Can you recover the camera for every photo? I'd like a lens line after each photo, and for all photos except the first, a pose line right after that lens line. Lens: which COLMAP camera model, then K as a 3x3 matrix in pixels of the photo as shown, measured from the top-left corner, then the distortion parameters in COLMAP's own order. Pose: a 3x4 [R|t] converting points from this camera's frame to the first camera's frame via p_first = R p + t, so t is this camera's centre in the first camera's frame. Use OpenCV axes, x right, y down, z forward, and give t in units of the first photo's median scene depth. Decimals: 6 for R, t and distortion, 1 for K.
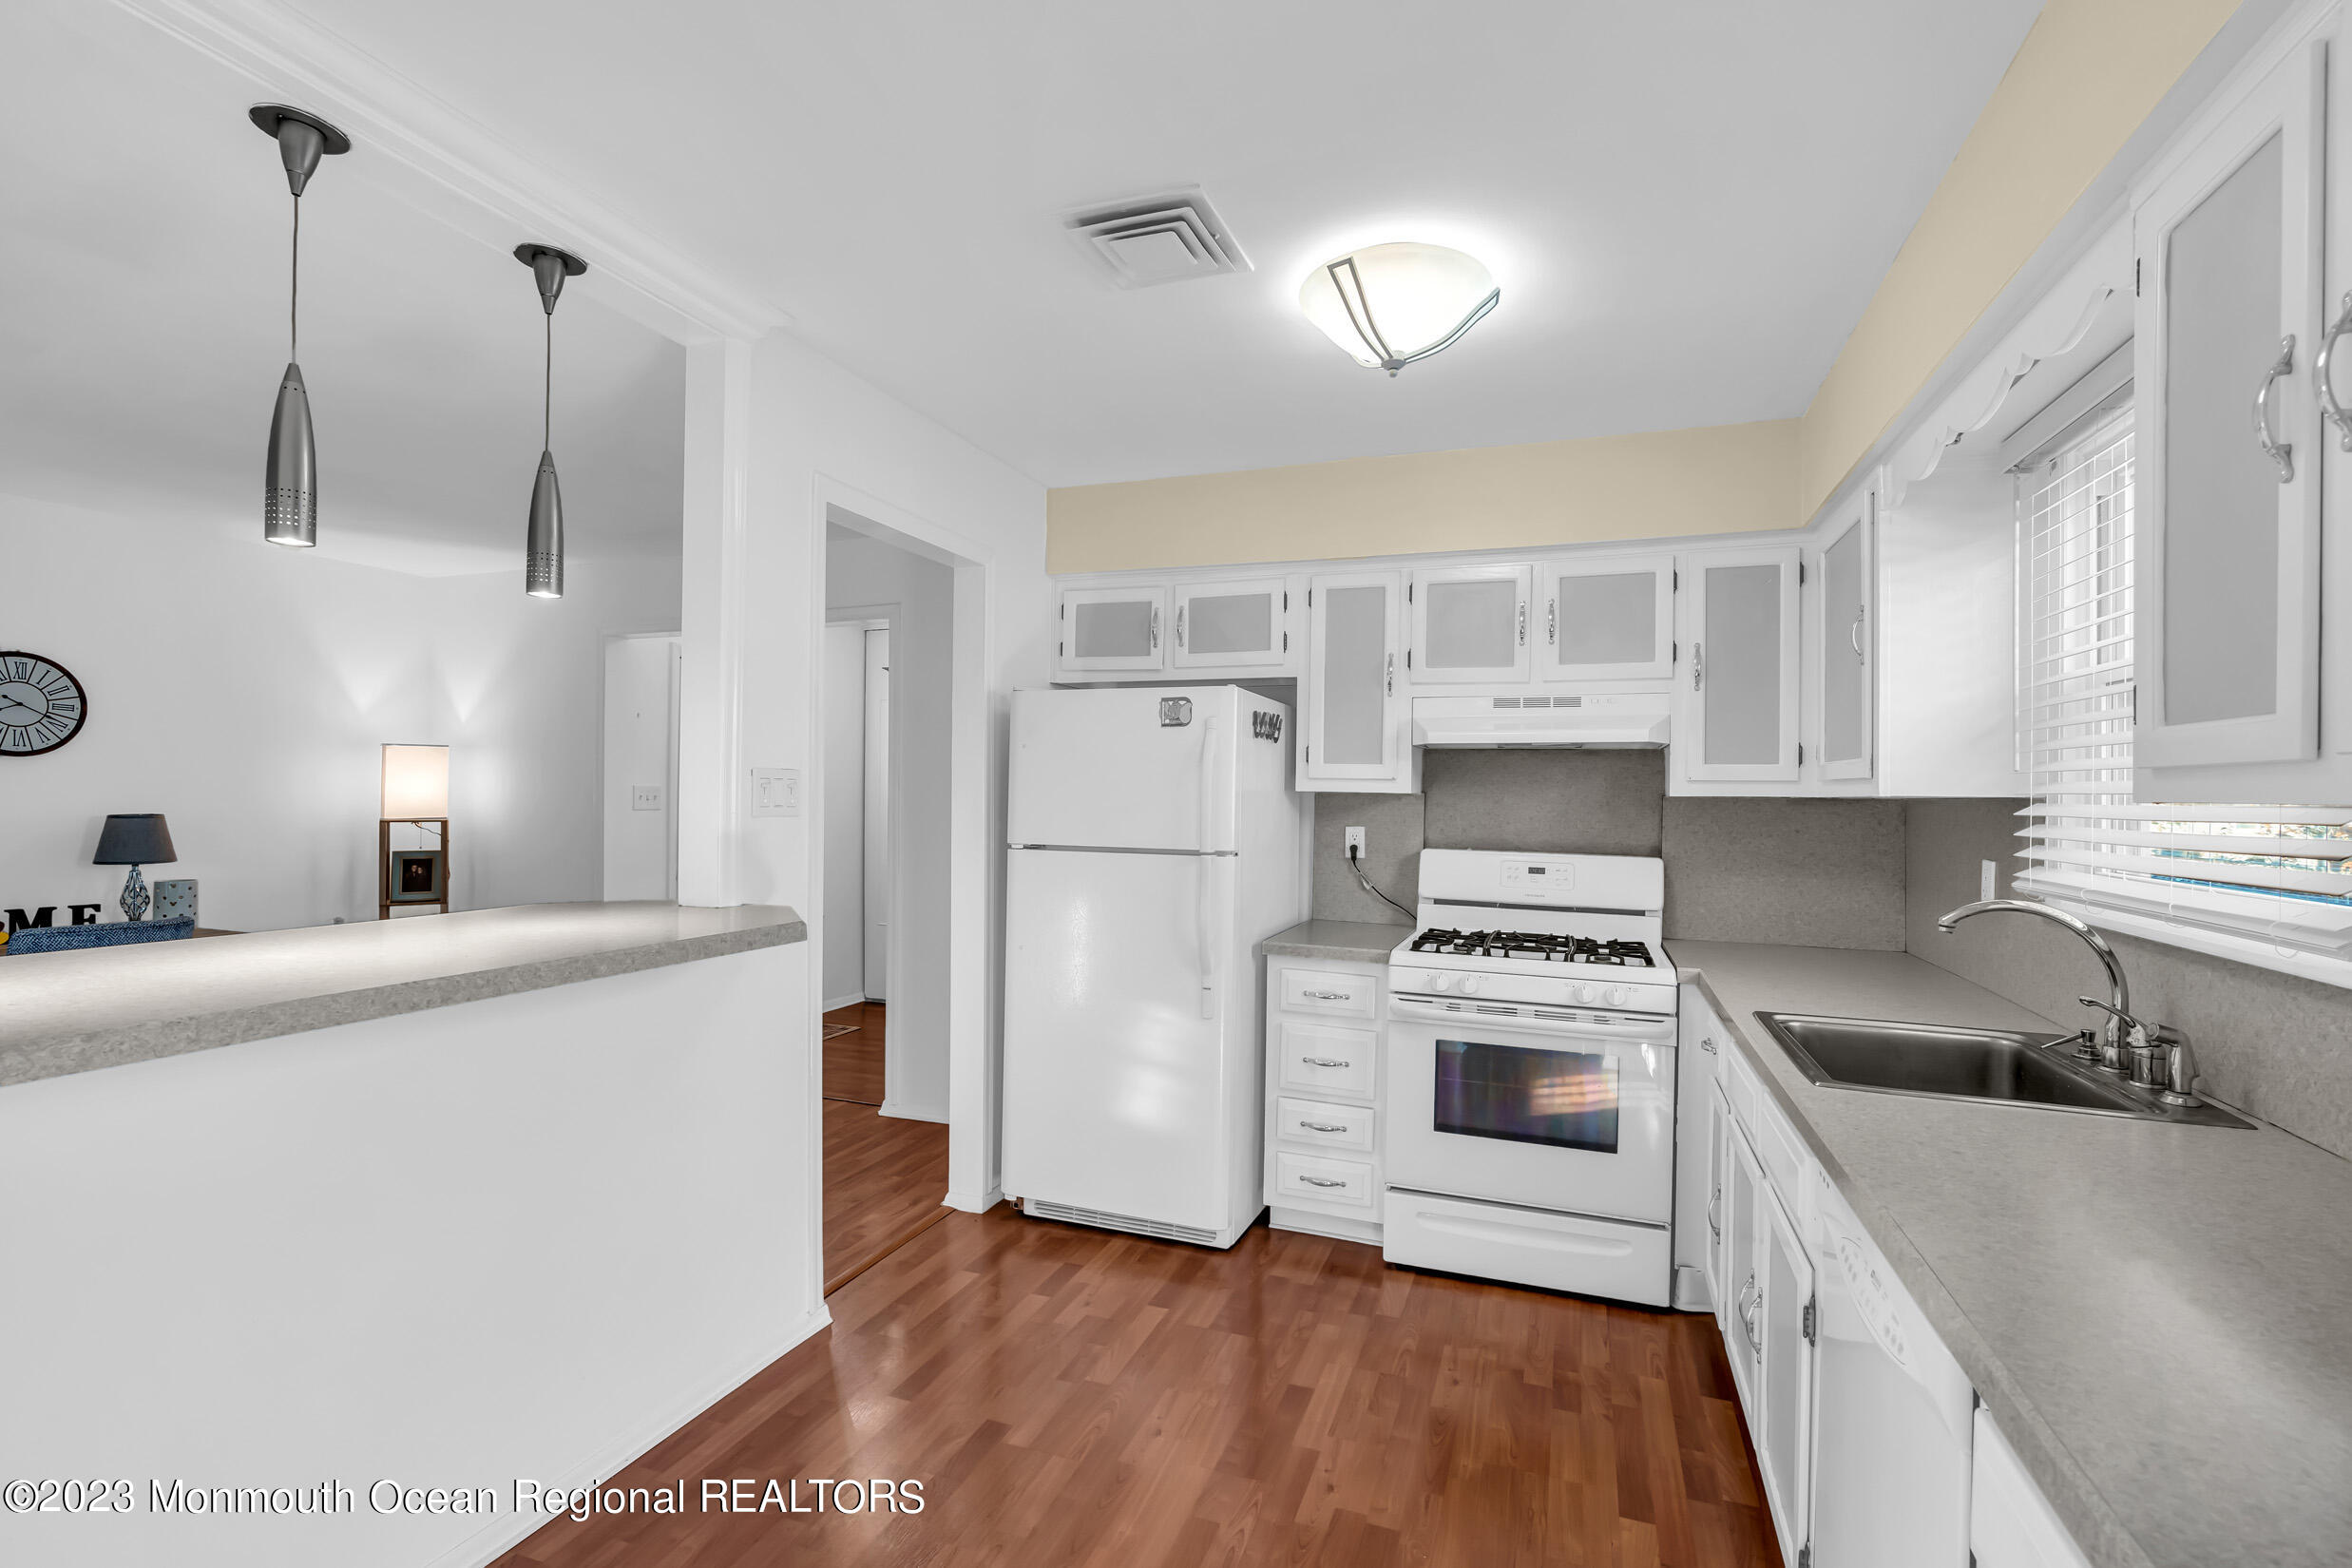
lens RADIAL K [[1064.3, 0, 1180.4], [0, 1064.3, 786.9], [0, 0, 1]] dist [-0.009939, 0.002529]
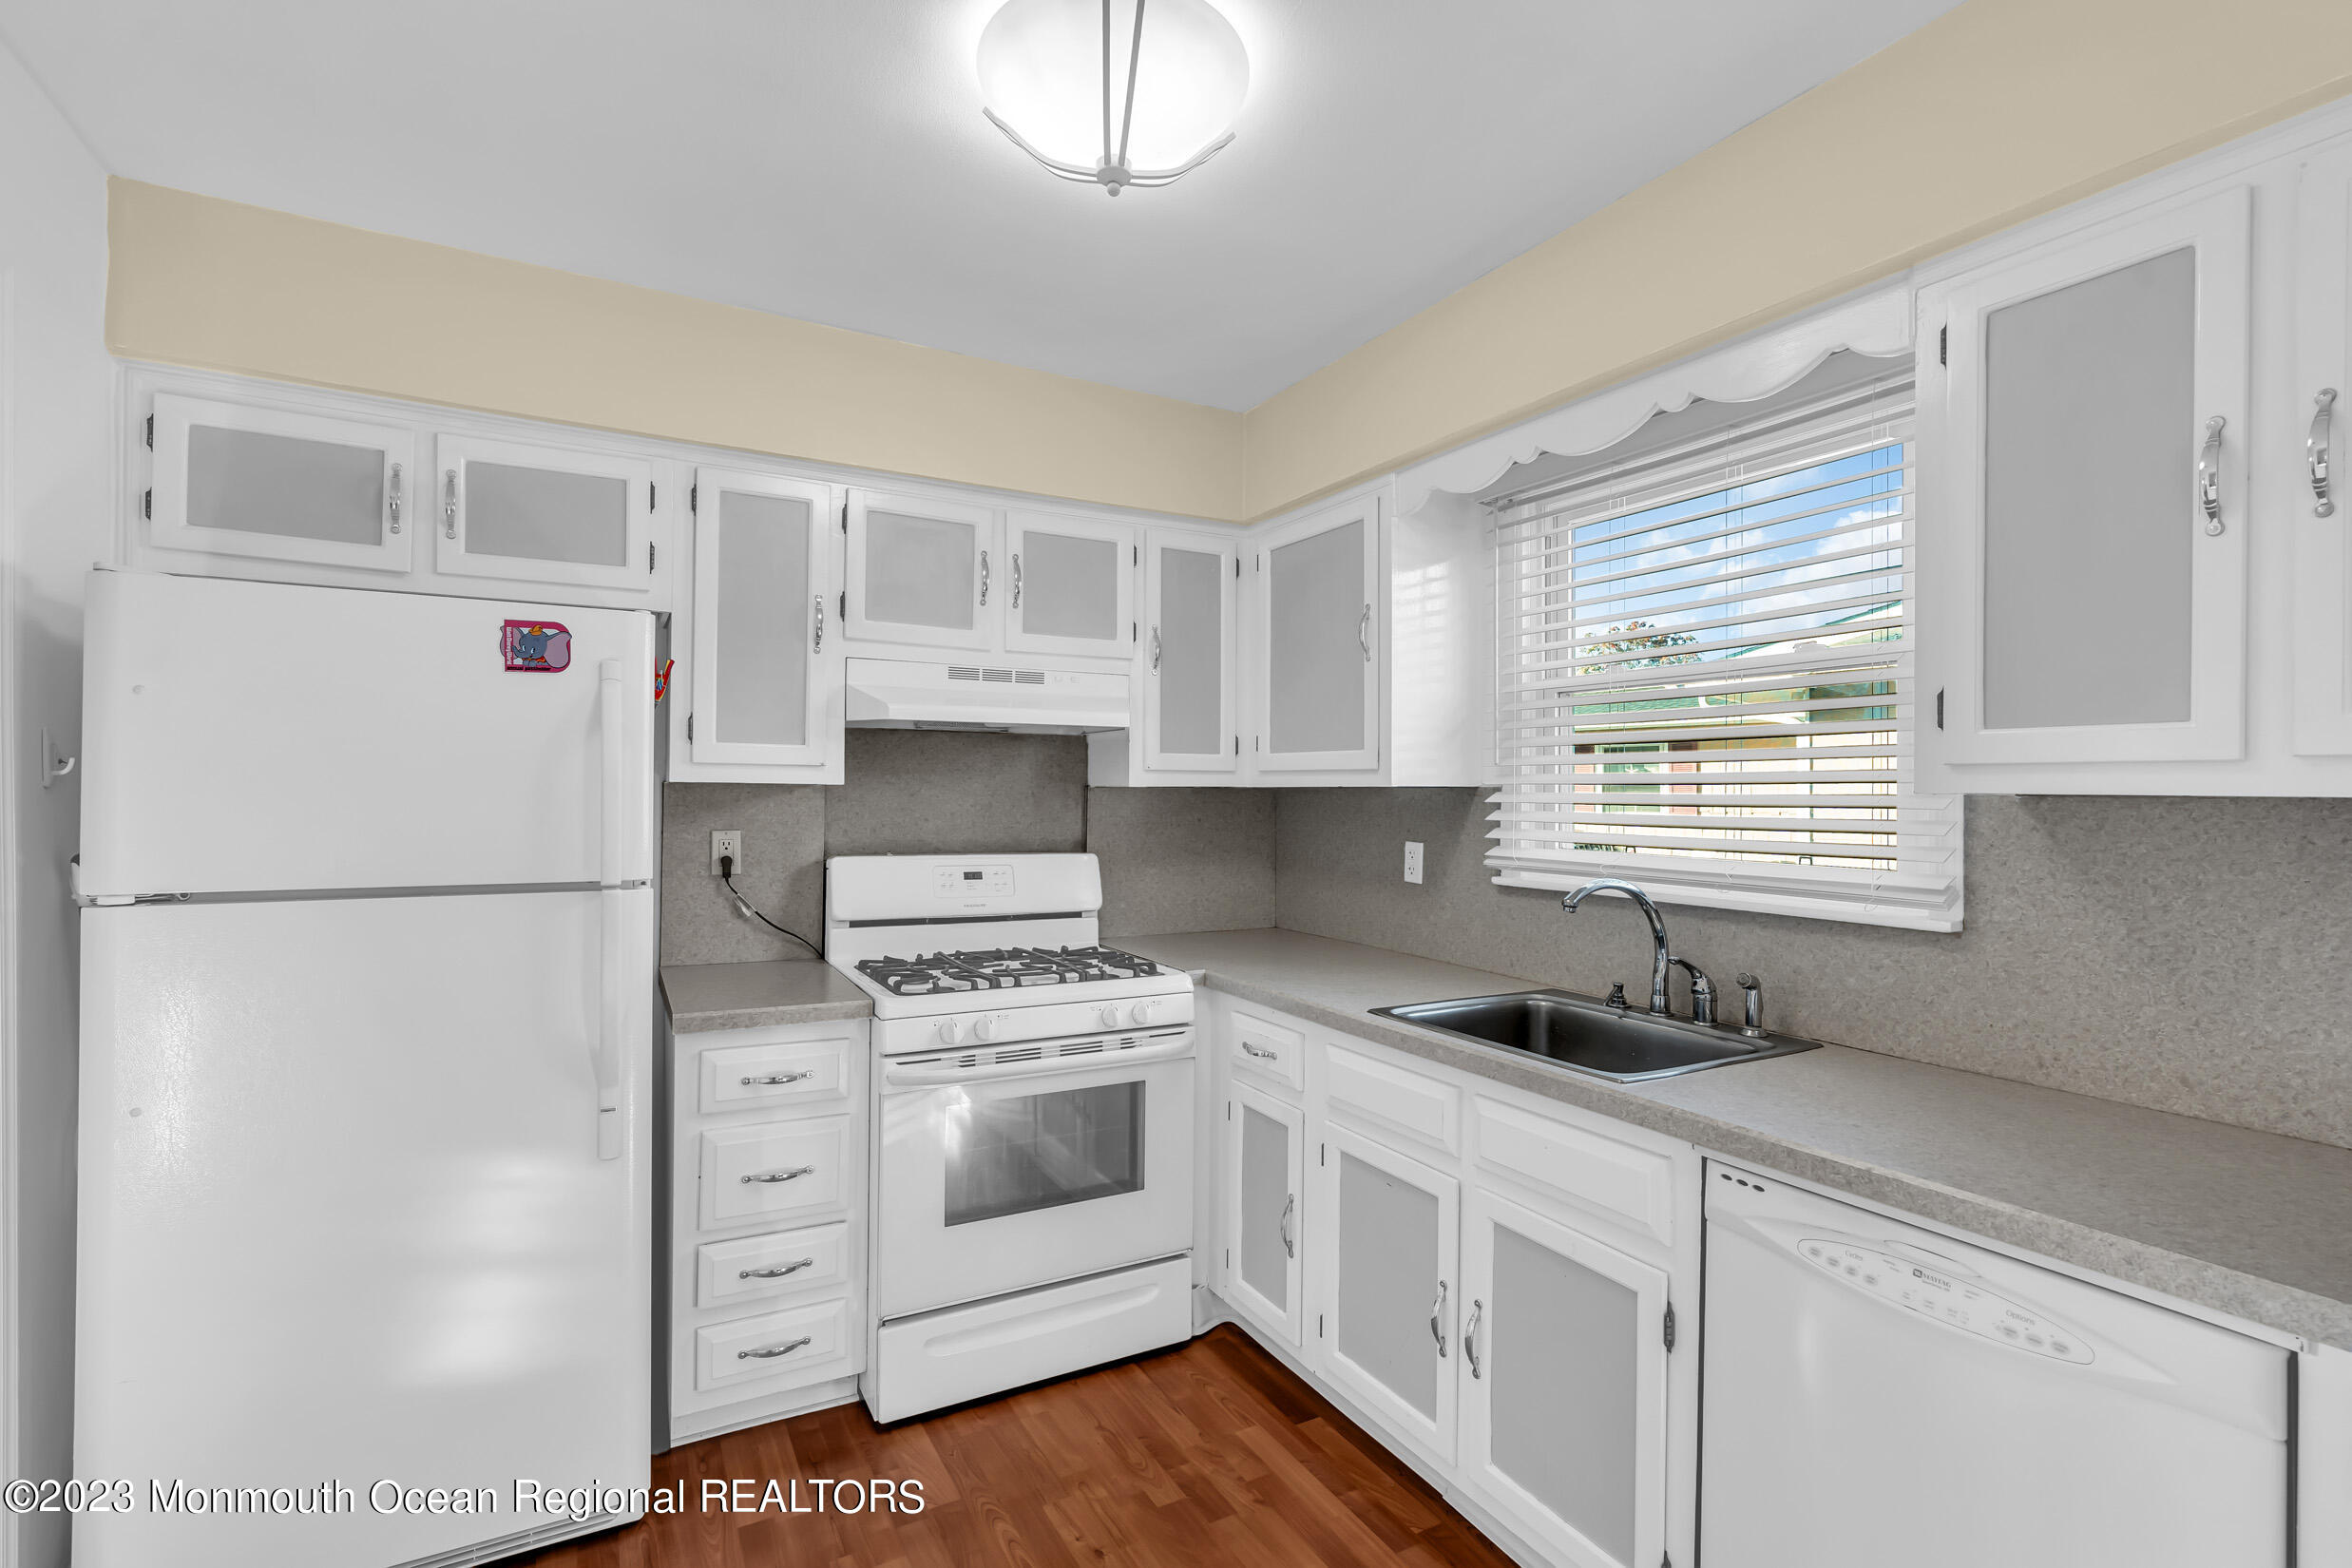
lens RADIAL K [[1064.3, 0, 1187.2], [0, 1064.3, 788.2], [0, 0, 1]] dist [-0.009939, 0.002529]
pose [[0.646727, -0.007536, 0.762685, -0.213322], [-0.002912, 0.999920, 0.012349, -0.001375], [-0.762716, -0.010207, 0.646653, 0.351243]]
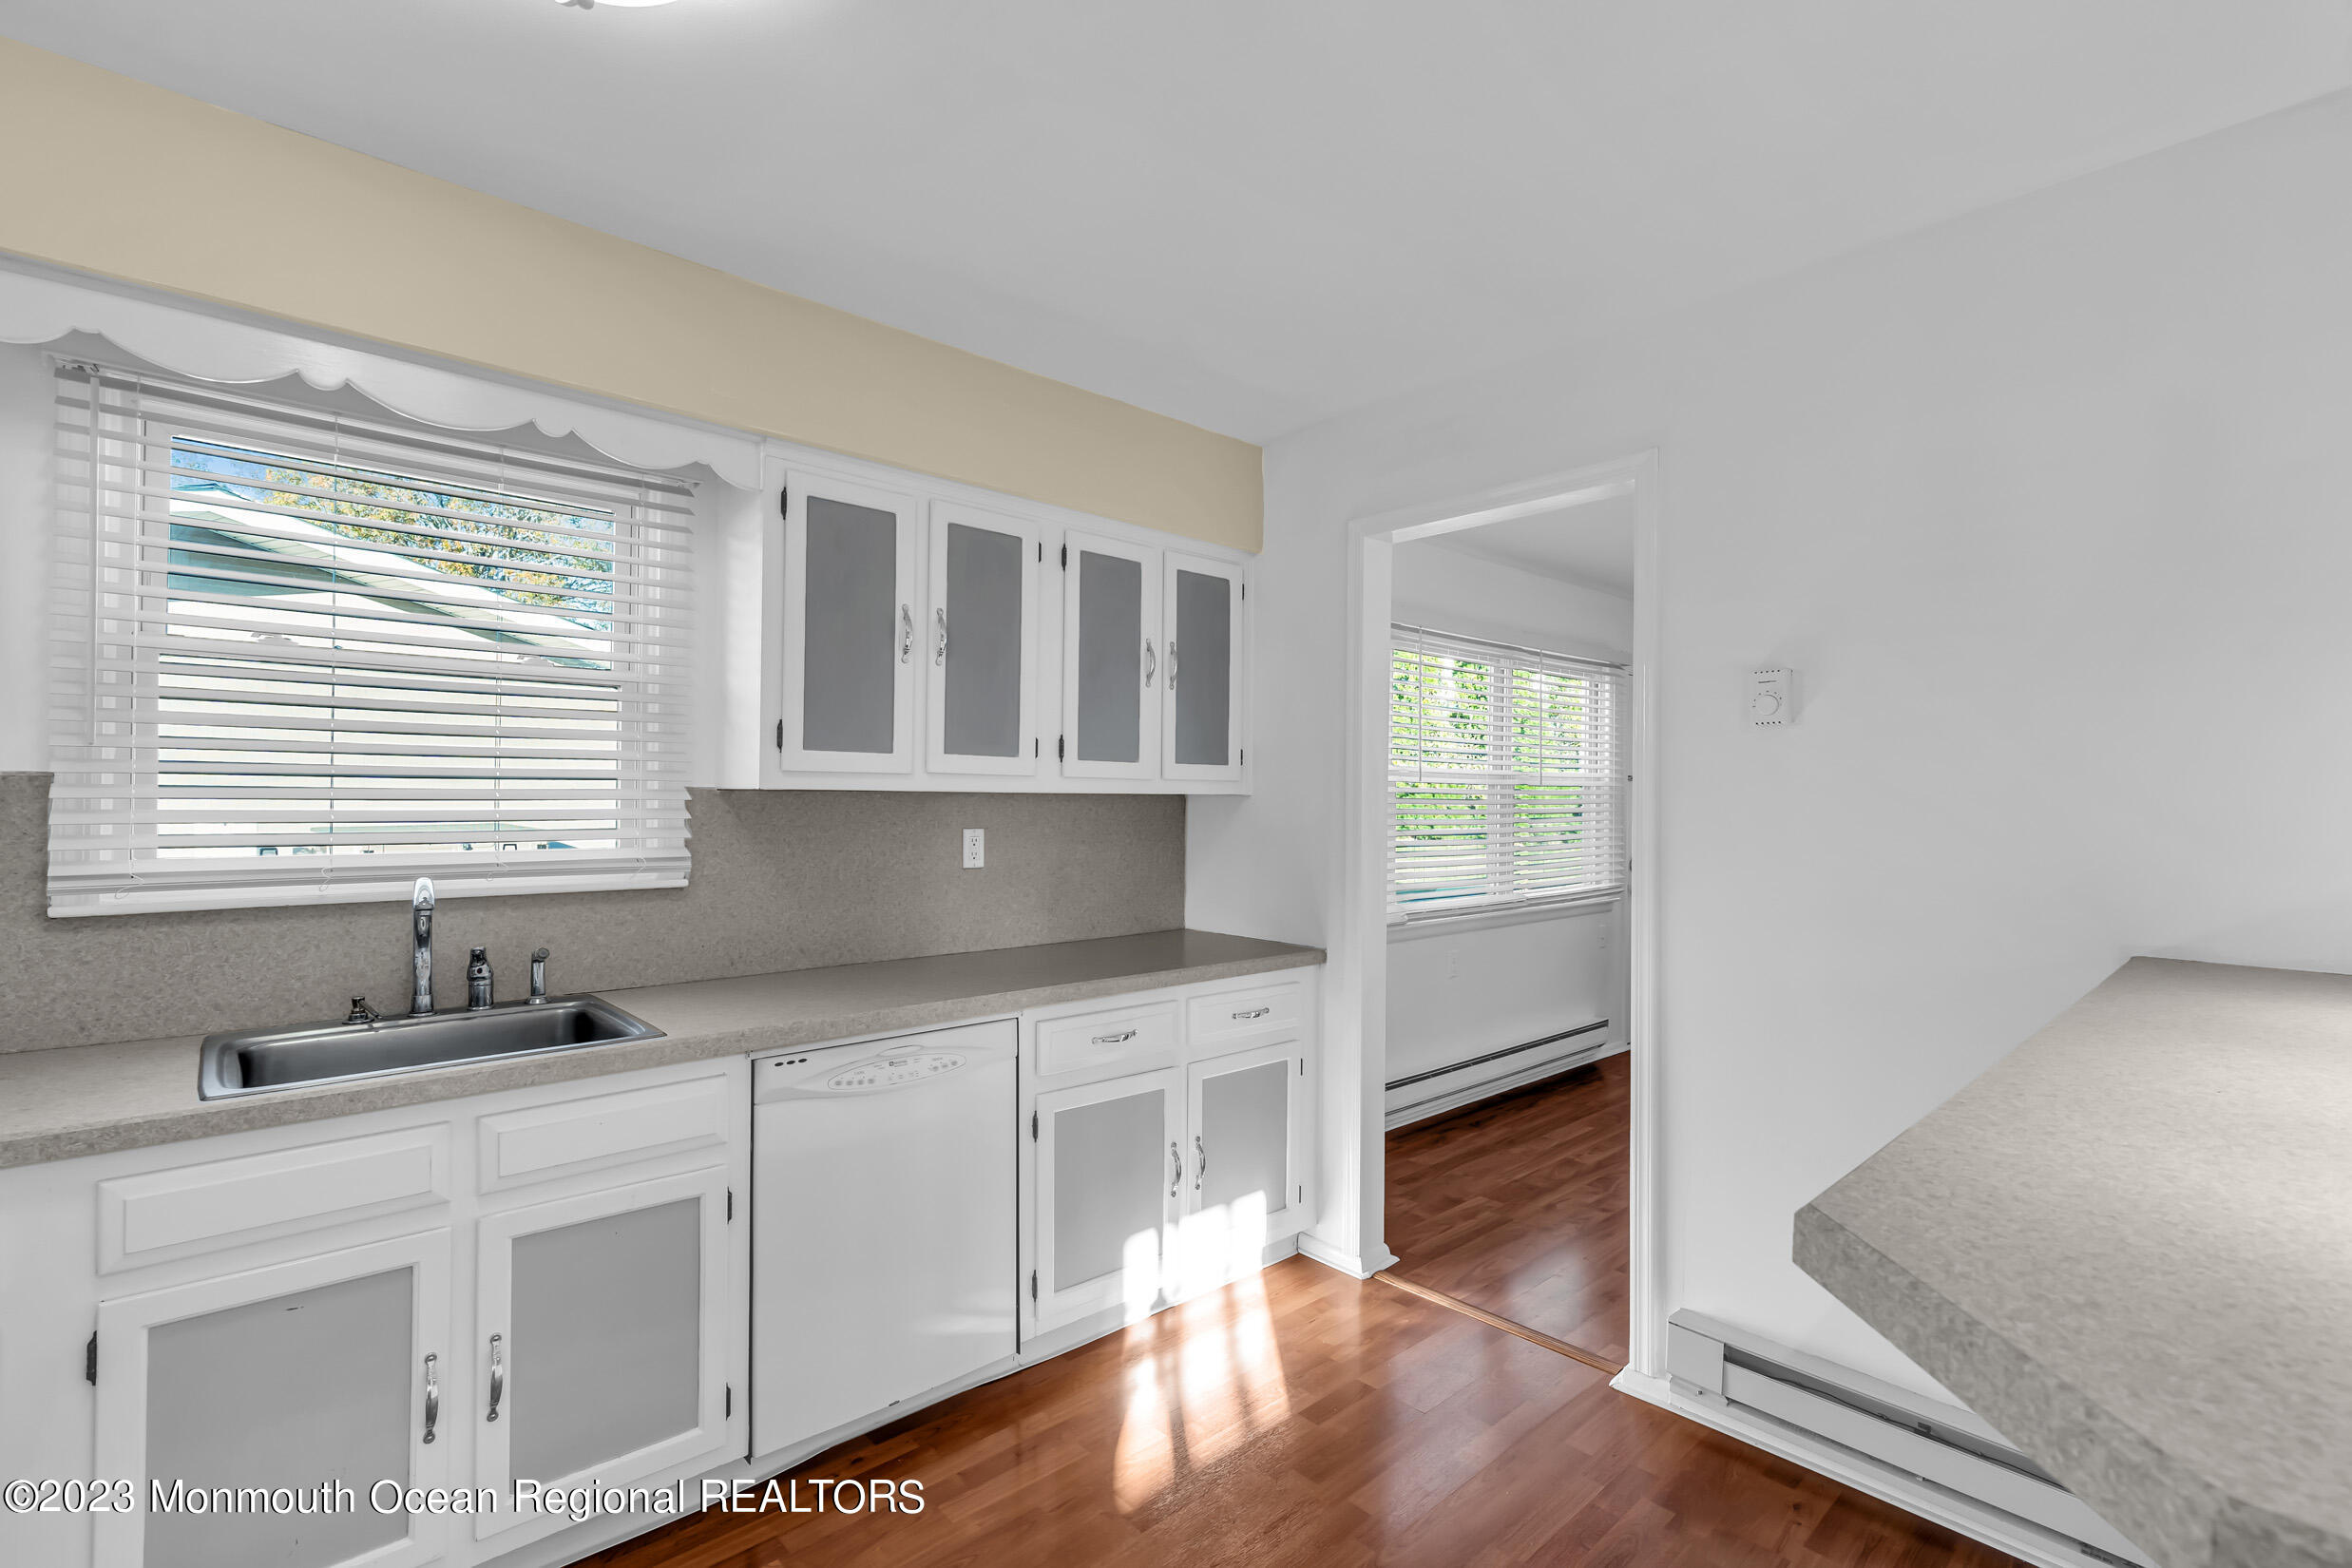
lens RADIAL K [[1064.3, 0, 1165.8], [0, 1064.3, 794.3], [0, 0, 1]] dist [-0.009939, 0.002529]
pose [[-0.886032, -0.015275, 0.463373, -0.214138], [-0.019402, 0.999803, -0.004141, 0.007352], [-0.463218, -0.012659, -0.886154, 0.926604]]
